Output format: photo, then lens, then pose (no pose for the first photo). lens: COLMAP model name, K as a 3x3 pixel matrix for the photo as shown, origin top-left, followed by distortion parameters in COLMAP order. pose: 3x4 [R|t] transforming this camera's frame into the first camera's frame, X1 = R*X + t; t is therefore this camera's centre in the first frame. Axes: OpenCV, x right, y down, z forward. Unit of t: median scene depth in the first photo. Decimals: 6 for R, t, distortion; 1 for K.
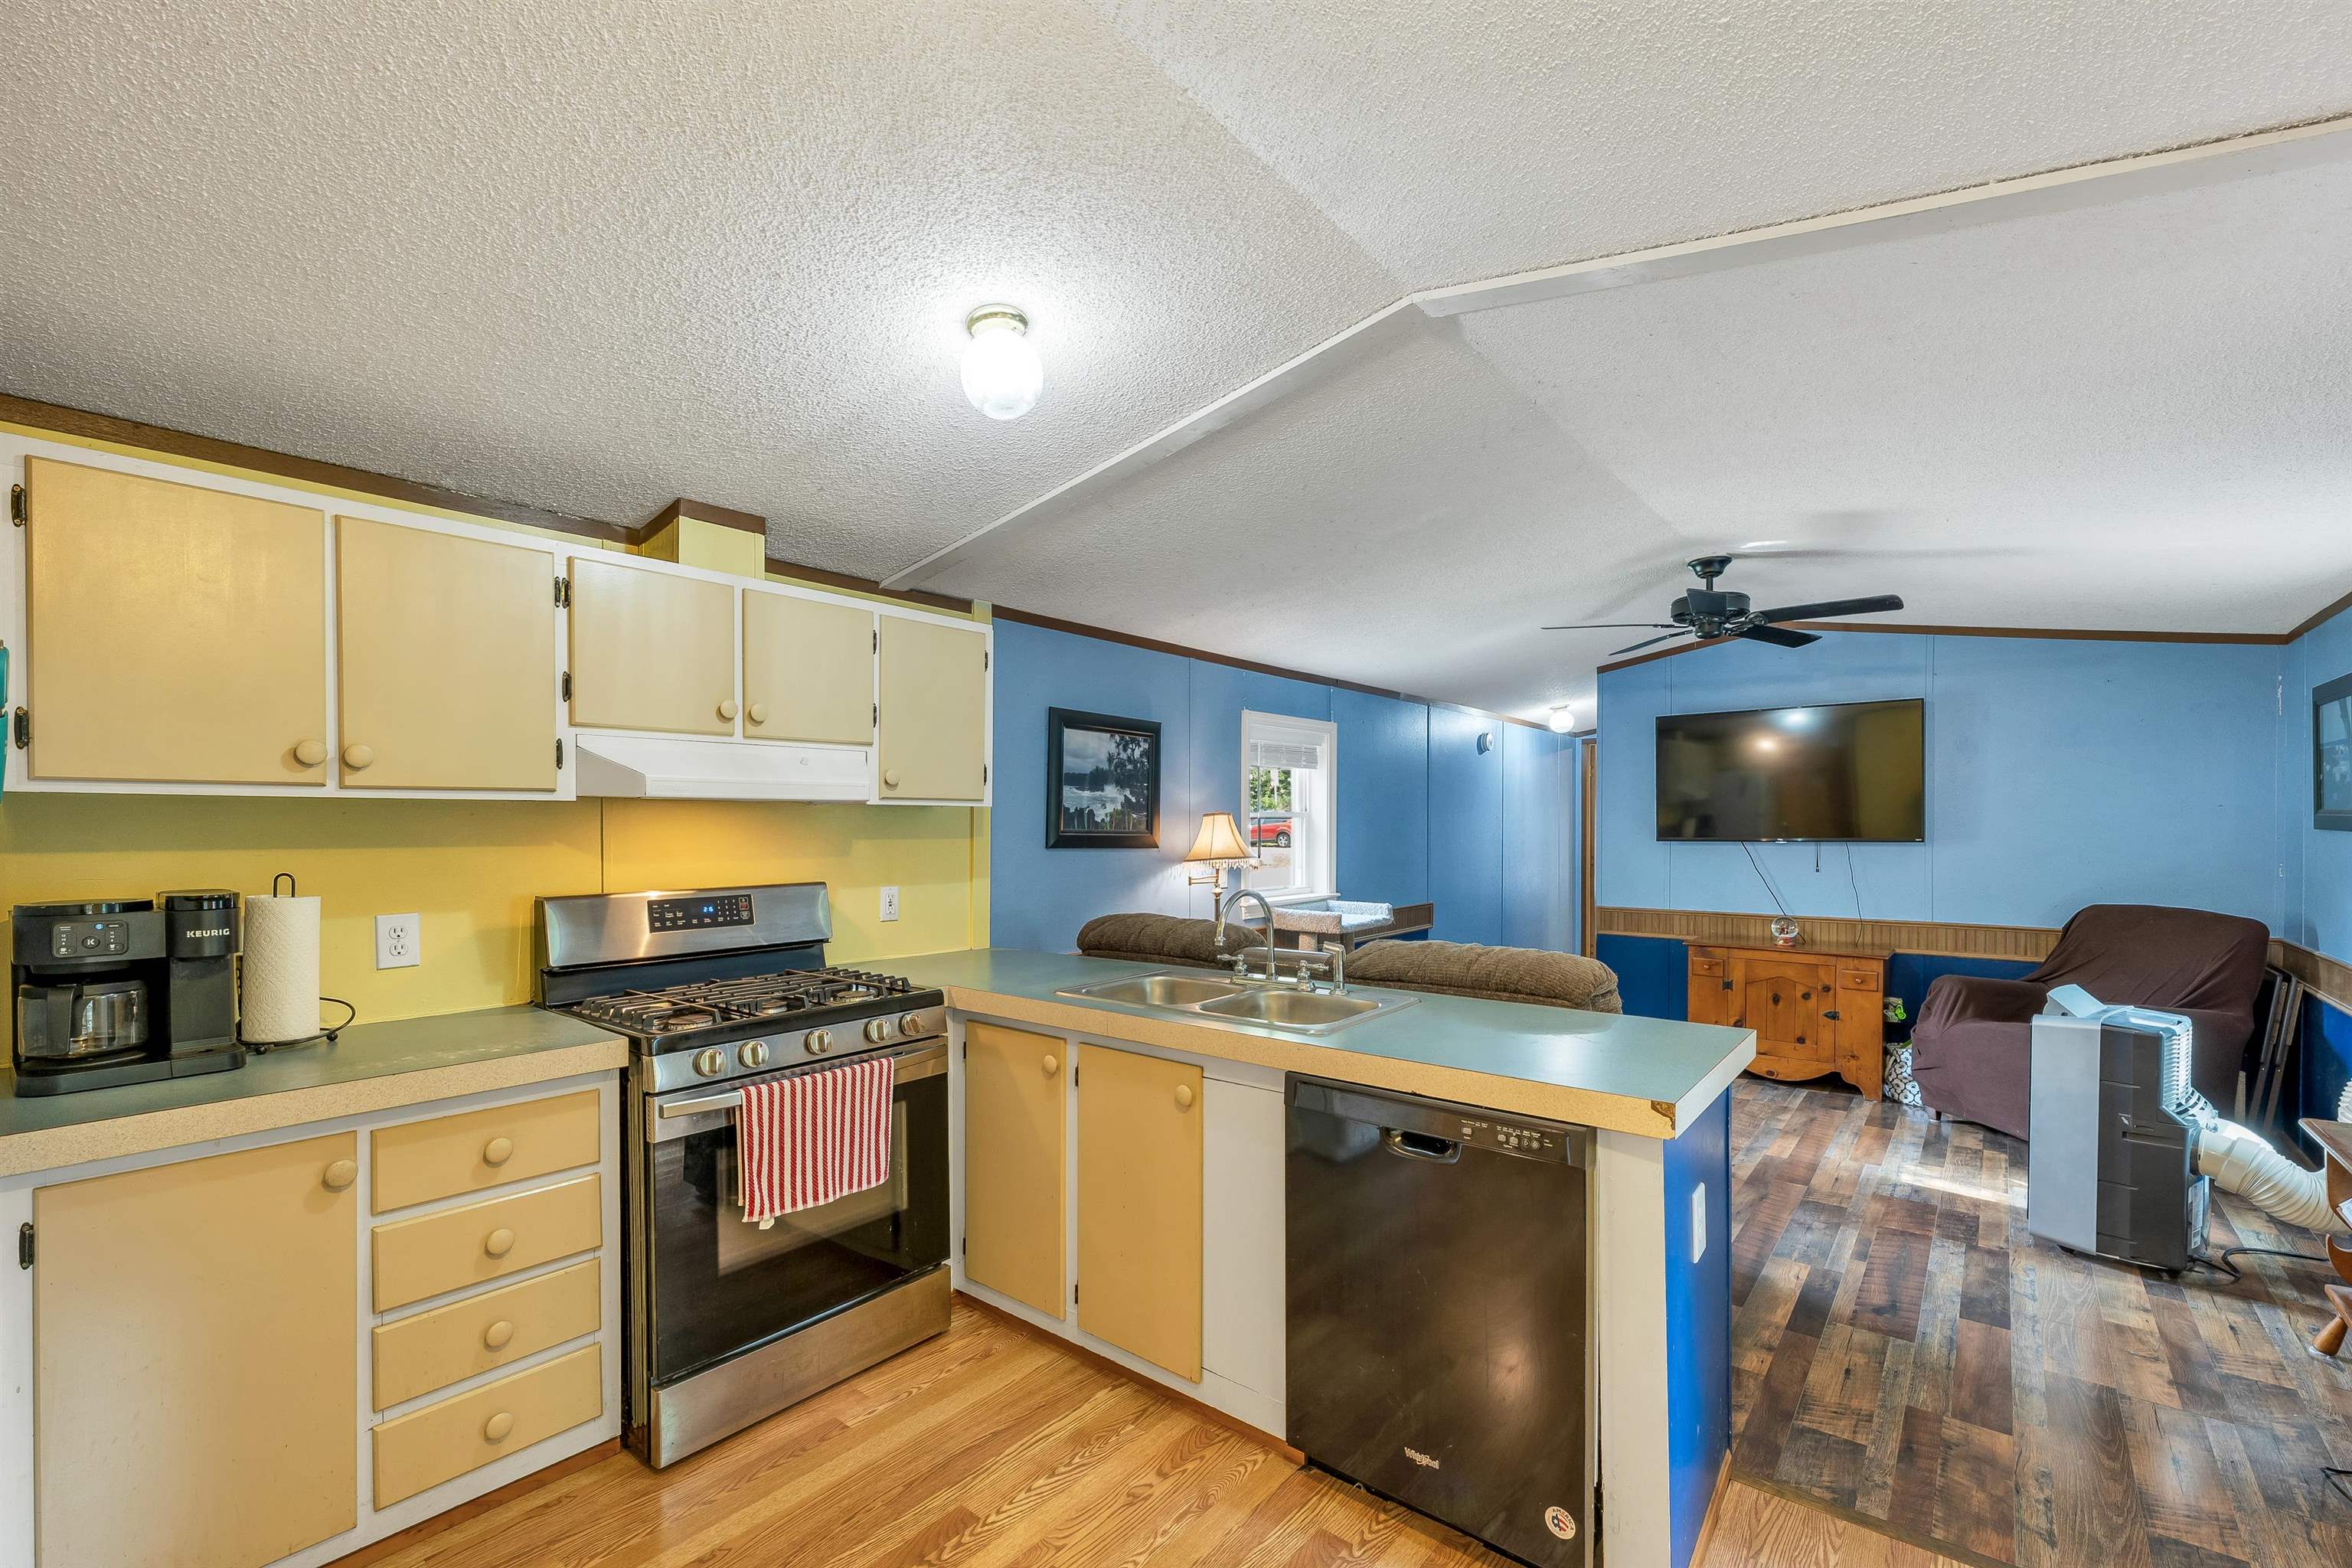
lens RADIAL K [[1016.5, 0, 1177.2], [0, 1016.5, 827.6], [0, 0, 1]] dist [-0.002544, 0.000410]
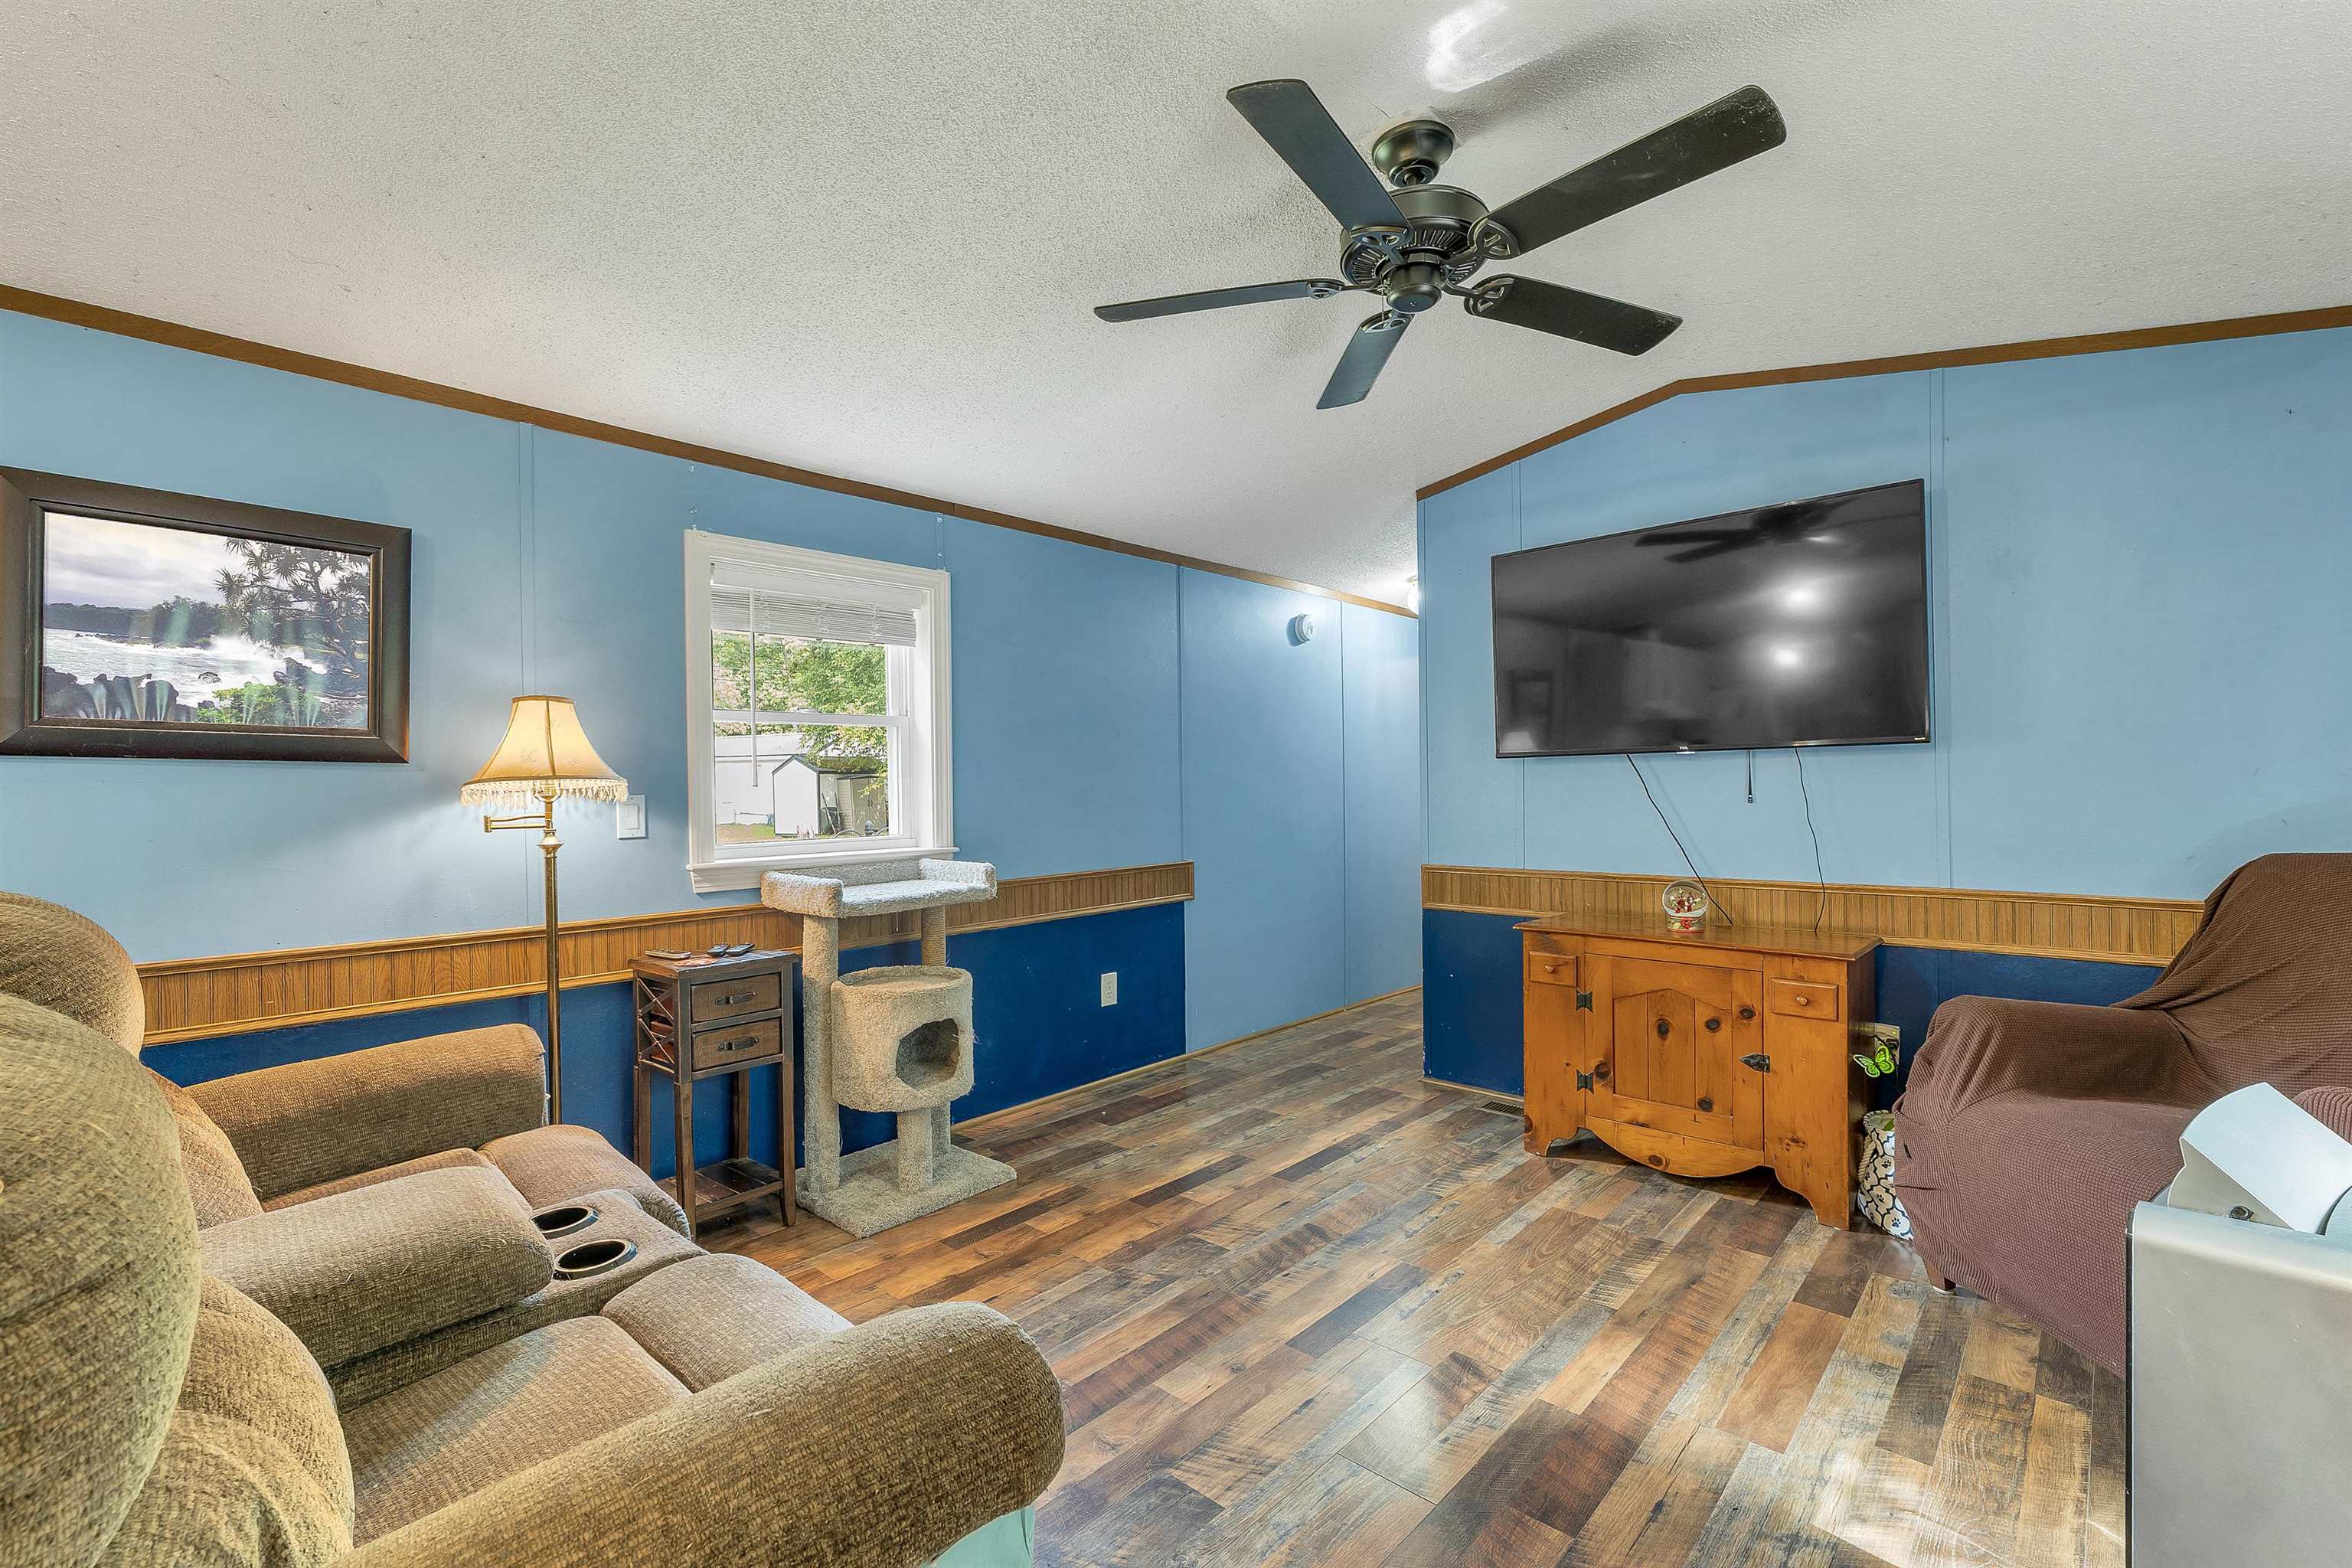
lens RADIAL K [[1016.5, 0, 1178.3], [0, 1016.5, 784.0], [0, 0, 1]] dist [-0.002544, 0.000410]
pose [[0.997883, -0.013018, -0.063718, 0.387052], [0.012688, 0.999904, -0.005574, 0.036216], [0.063784, 0.004754, 0.997952, 0.453936]]
